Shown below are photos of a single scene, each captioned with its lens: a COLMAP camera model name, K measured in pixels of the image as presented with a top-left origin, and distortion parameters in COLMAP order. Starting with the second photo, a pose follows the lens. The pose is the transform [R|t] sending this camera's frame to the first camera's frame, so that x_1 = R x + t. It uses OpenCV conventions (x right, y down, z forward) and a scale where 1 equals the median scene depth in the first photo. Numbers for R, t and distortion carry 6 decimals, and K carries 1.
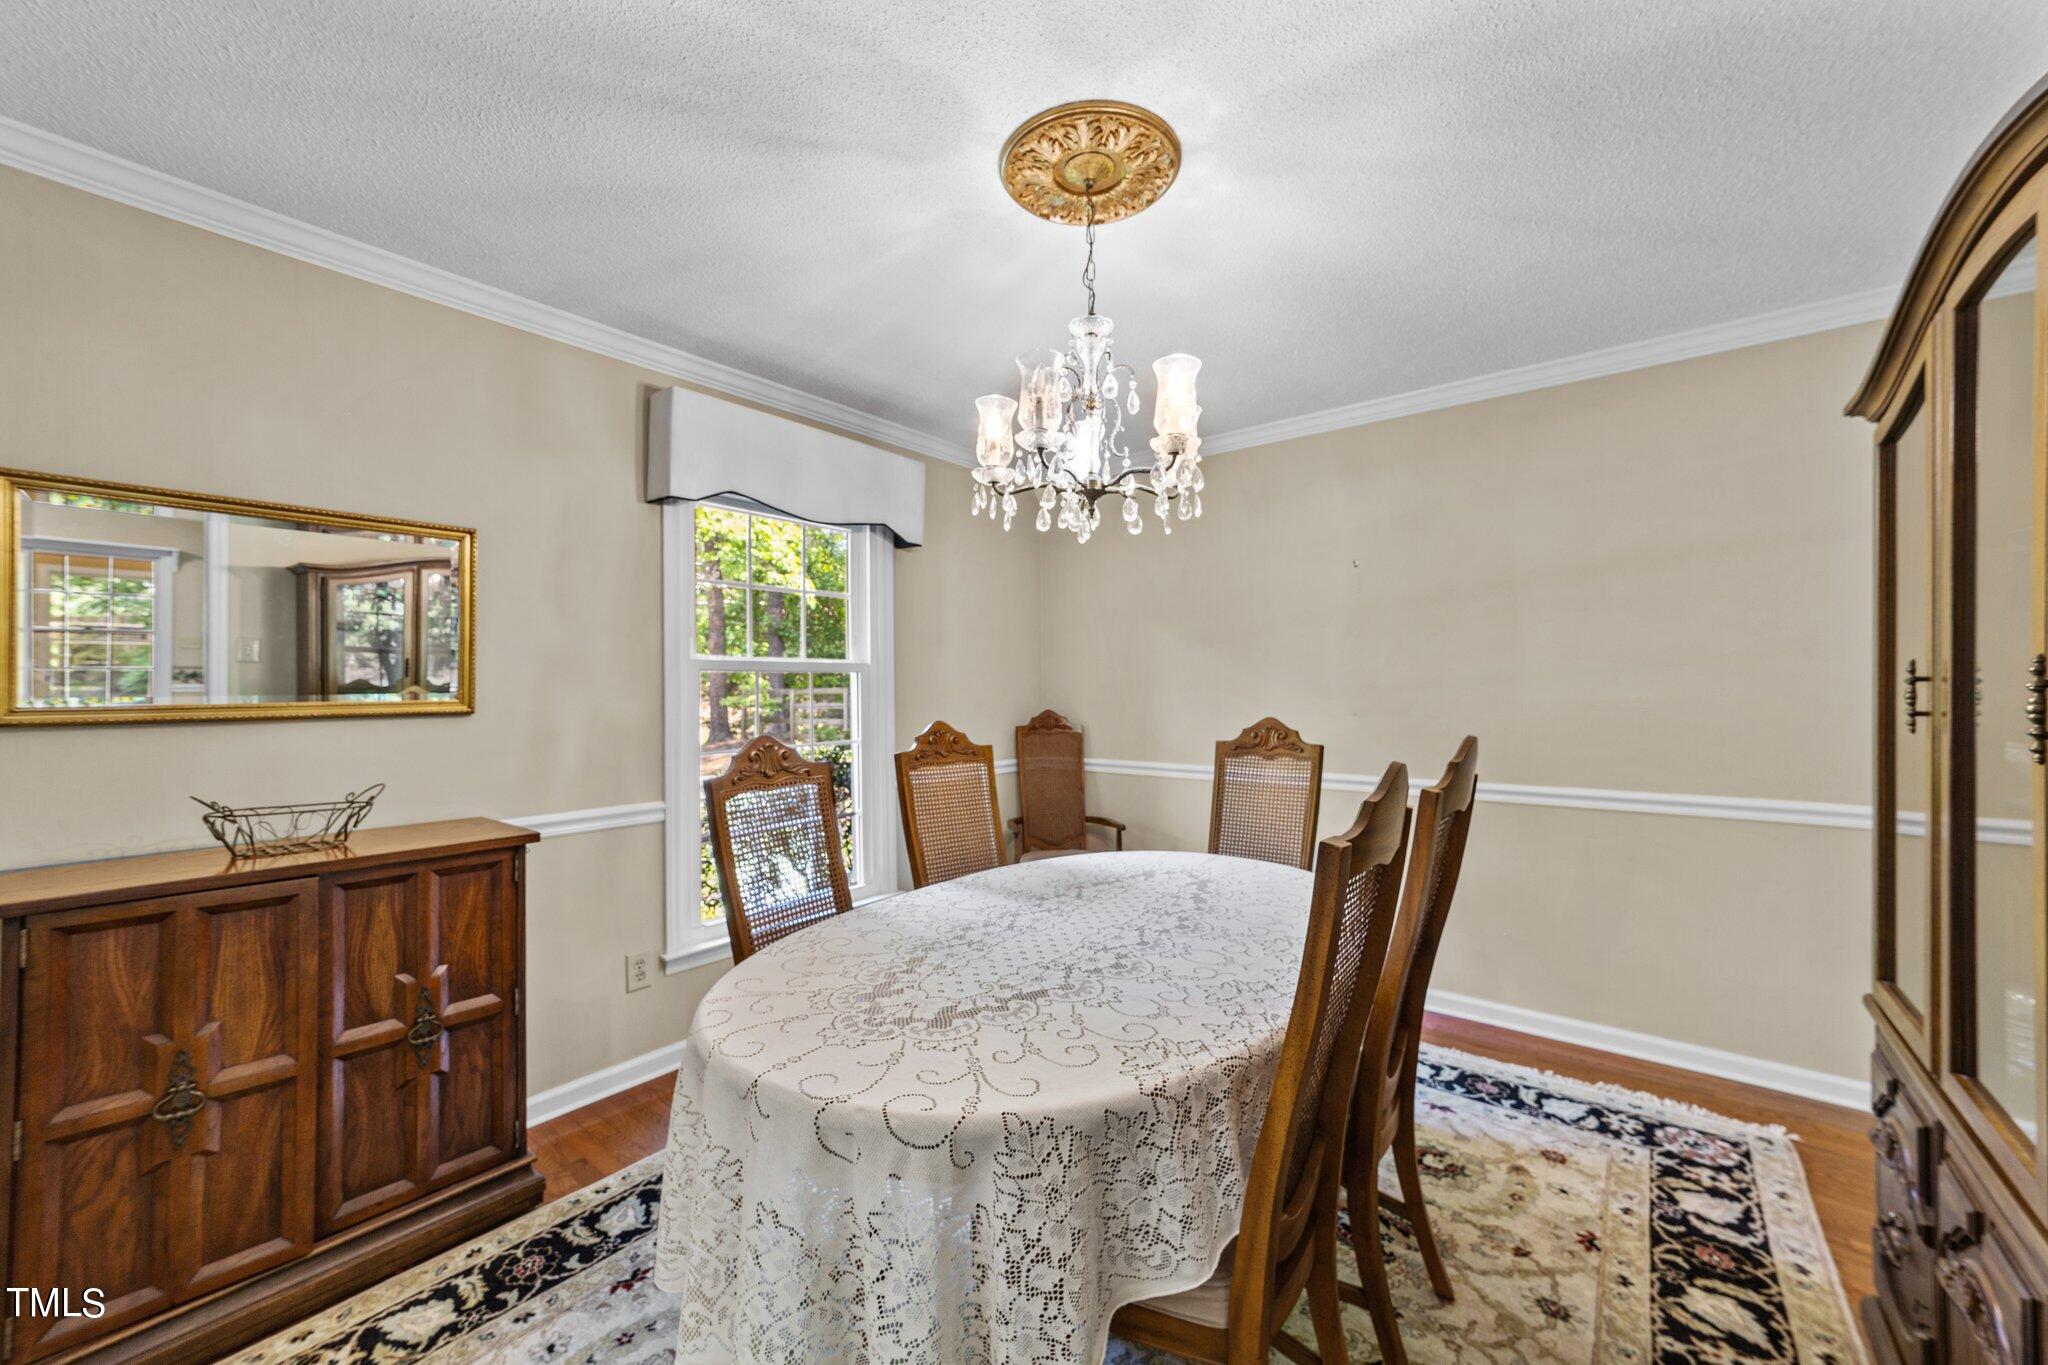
lens RADIAL K [[791.7, 0, 1028.7], [0, 791.7, 687.2], [0, 0, 1]] dist [0.003515, 0.003451]
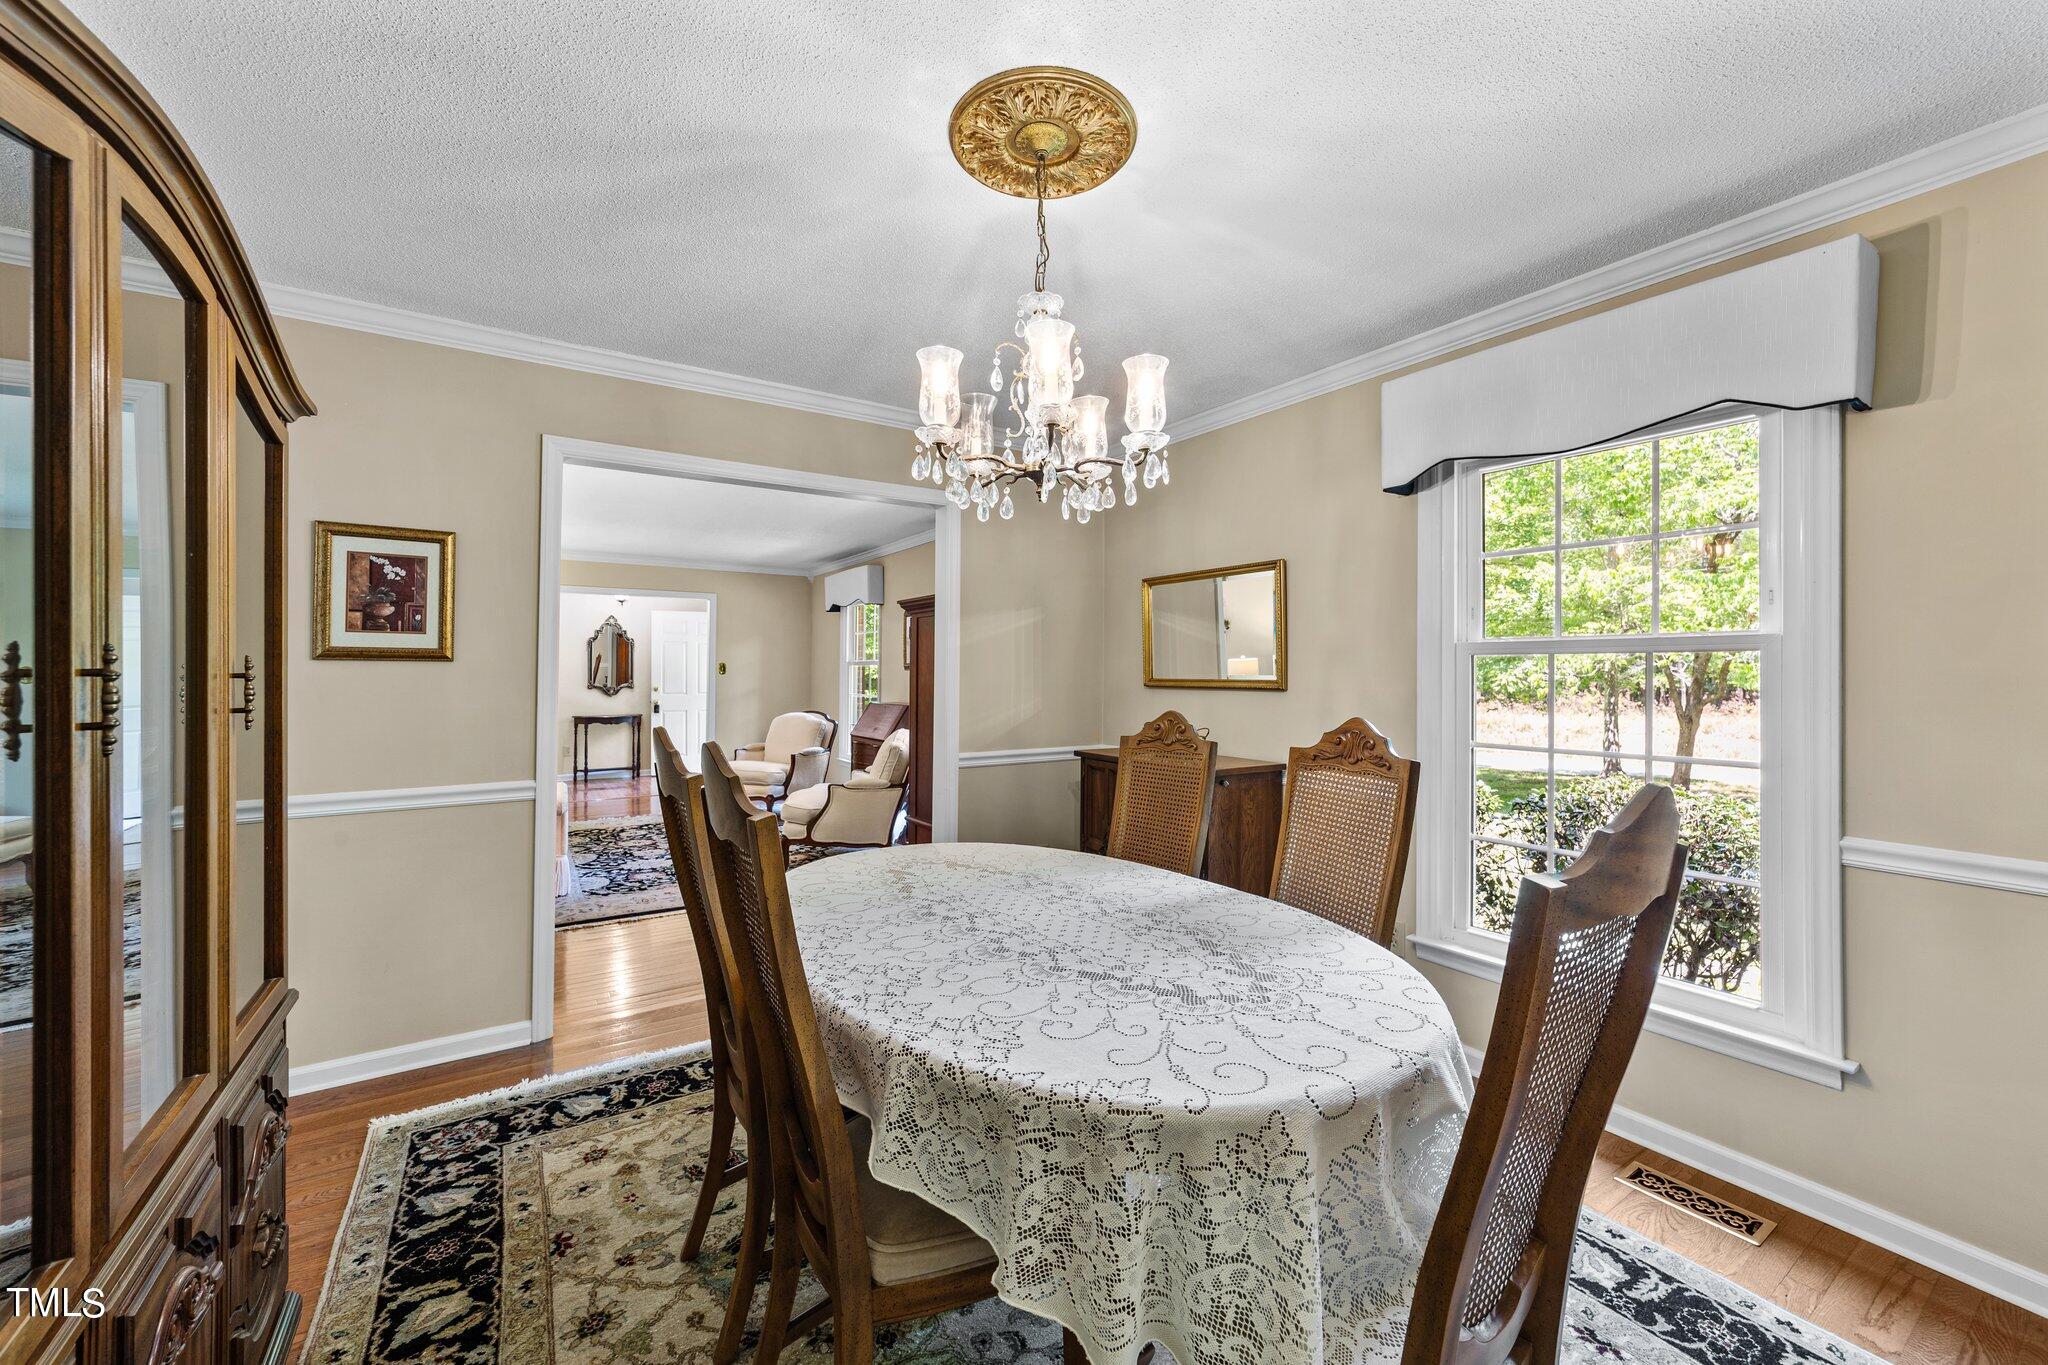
lens RADIAL K [[791.7, 0, 1029.8], [0, 791.7, 671.7], [0, 0, 1]] dist [0.003515, 0.003451]
pose [[-0.318104, 0.004067, -0.948047, 0.968223], [0.004560, 0.999986, 0.002760, -0.008730], [0.948045, -0.003445, -0.318118, 1.246377]]
